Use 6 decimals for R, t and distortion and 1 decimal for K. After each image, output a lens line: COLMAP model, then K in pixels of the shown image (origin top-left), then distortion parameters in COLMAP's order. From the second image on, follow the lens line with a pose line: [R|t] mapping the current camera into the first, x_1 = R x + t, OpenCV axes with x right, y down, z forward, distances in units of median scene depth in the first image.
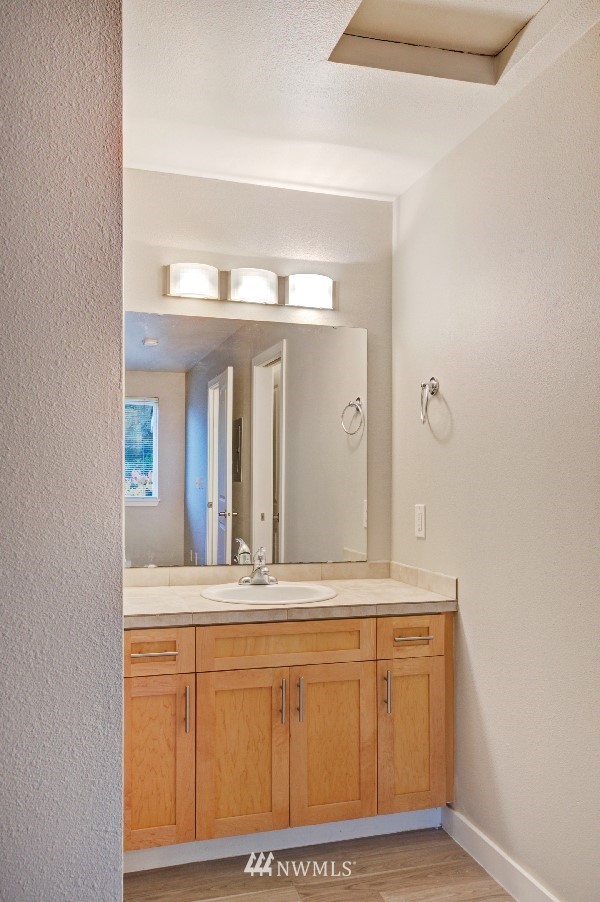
lens RADIAL K [[762.2, 0, 299.7], [0, 762.2, 456.0], [0, 0, 1]] dist [0.077966, 0.014059]
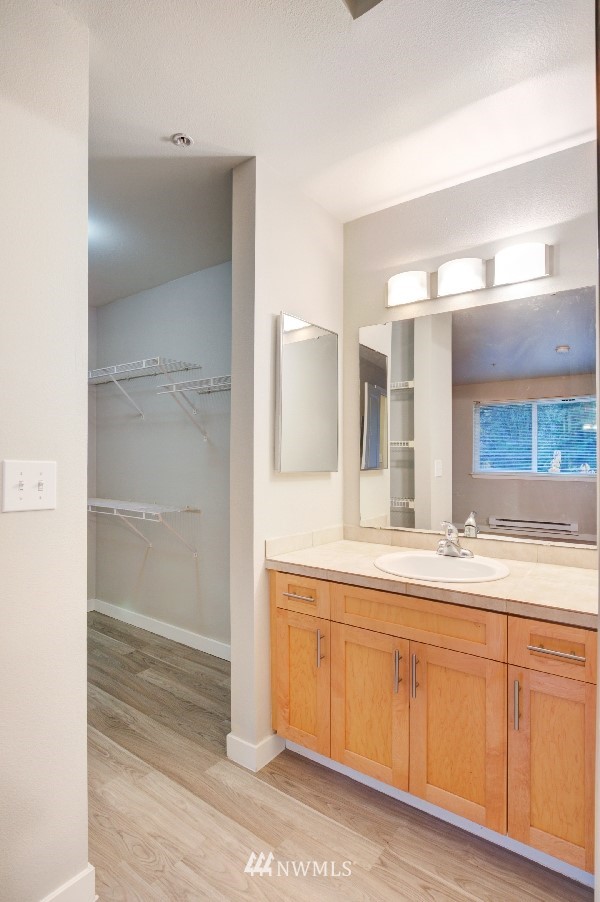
lens RADIAL K [[470.2, 0, 298.3], [0, 470.2, 450.7], [0, 0, 1]] dist [-0.005202, -0.001051]
pose [[0.601335, -0.014011, -0.798874, 0.389559], [0.022532, 0.999746, -0.000574, 0.019310], [0.798680, -0.017655, 0.601497, 0.497948]]
